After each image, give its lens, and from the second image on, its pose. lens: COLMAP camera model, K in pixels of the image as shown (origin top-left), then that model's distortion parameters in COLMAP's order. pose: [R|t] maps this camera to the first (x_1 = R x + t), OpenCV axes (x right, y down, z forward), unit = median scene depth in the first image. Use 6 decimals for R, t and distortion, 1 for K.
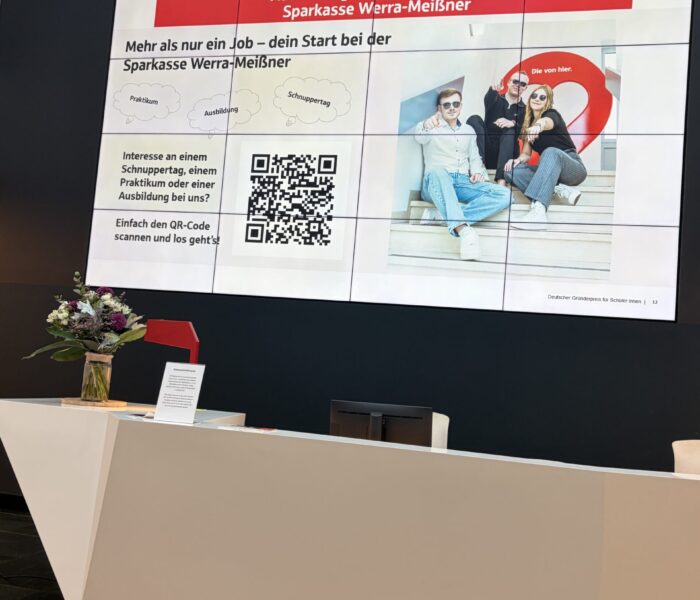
lens RADIAL K [[828.4, 0, 350.0], [0, 828.4, 300.0], [0, 0, 1]] dist [0.008941, -0.005459]
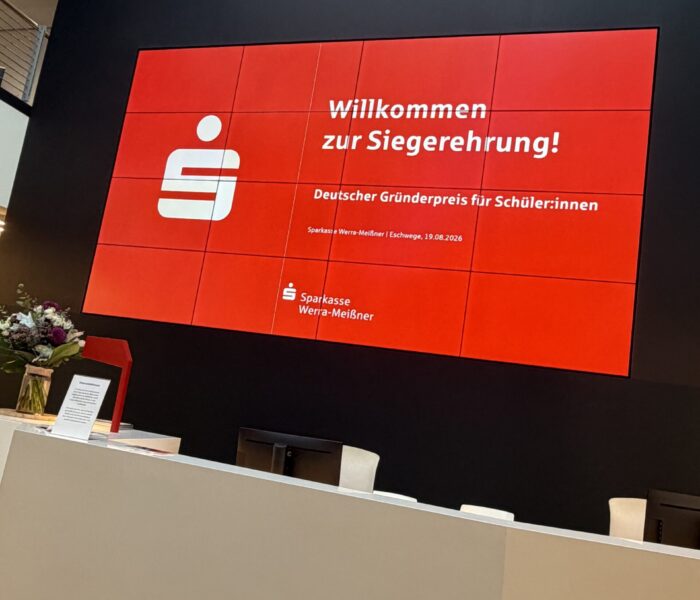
lens RADIAL K [[669.3, 0, 350.0], [0, 669.3, 300.0], [0, 0, 1]] dist [-0.028785, 0.015933]
pose [[0.996017, 0.059337, -0.066551, 0.127354], [-0.065397, 0.993523, -0.092923, 0.034973], [0.060606, 0.096905, 0.993447, 0.210899]]
